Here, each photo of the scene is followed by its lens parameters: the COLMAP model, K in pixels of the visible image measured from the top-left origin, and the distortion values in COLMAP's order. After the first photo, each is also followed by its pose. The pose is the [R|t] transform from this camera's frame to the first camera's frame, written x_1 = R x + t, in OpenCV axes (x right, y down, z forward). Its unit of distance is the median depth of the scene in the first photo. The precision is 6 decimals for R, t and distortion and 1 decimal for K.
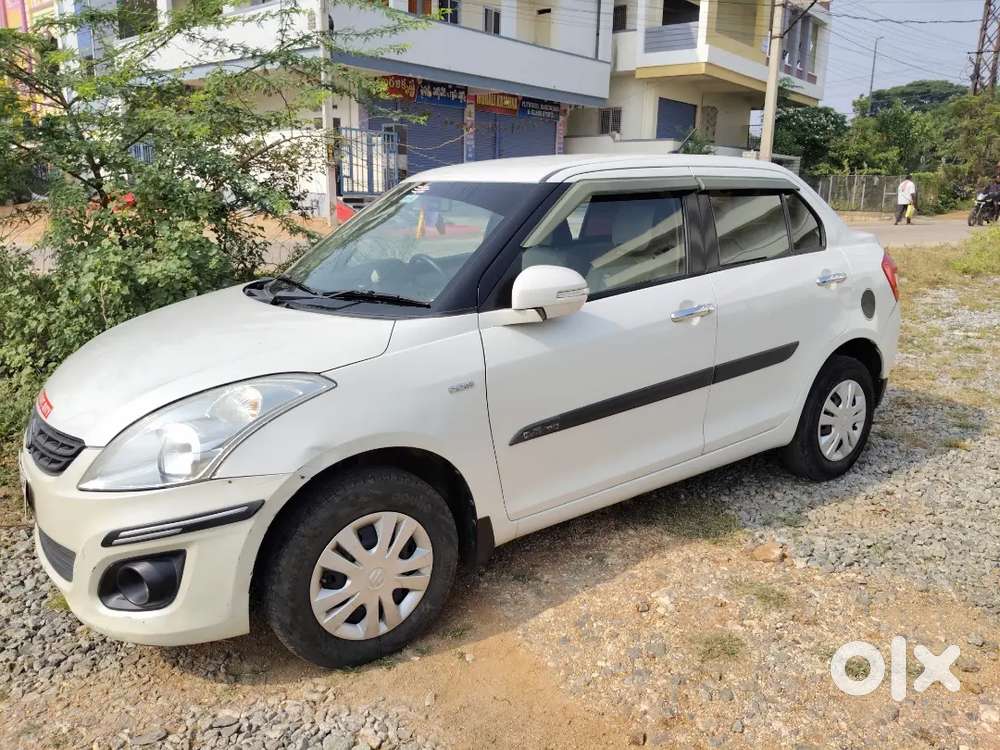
lens RADIAL K [[808.7, 0, 500.0], [0, 808.7, 375.0], [0, 0, 1]] dist [0.122258, -0.255106]
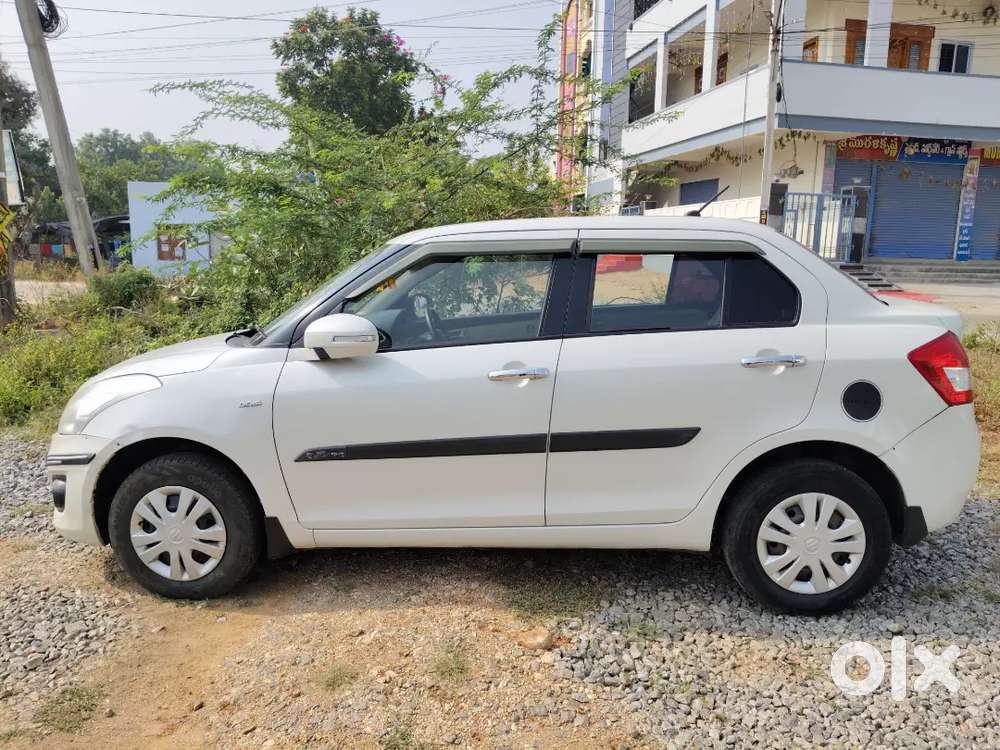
lens RADIAL K [[831.3, 0, 500.0], [0, 831.3, 375.0], [0, 0, 1]] dist [0.017165, -0.101708]
pose [[0.732921, 0.098170, -0.673193, 1.013638], [-0.153280, 0.987919, -0.022813, -0.055490], [0.662821, 0.119907, 0.739115, 0.277394]]
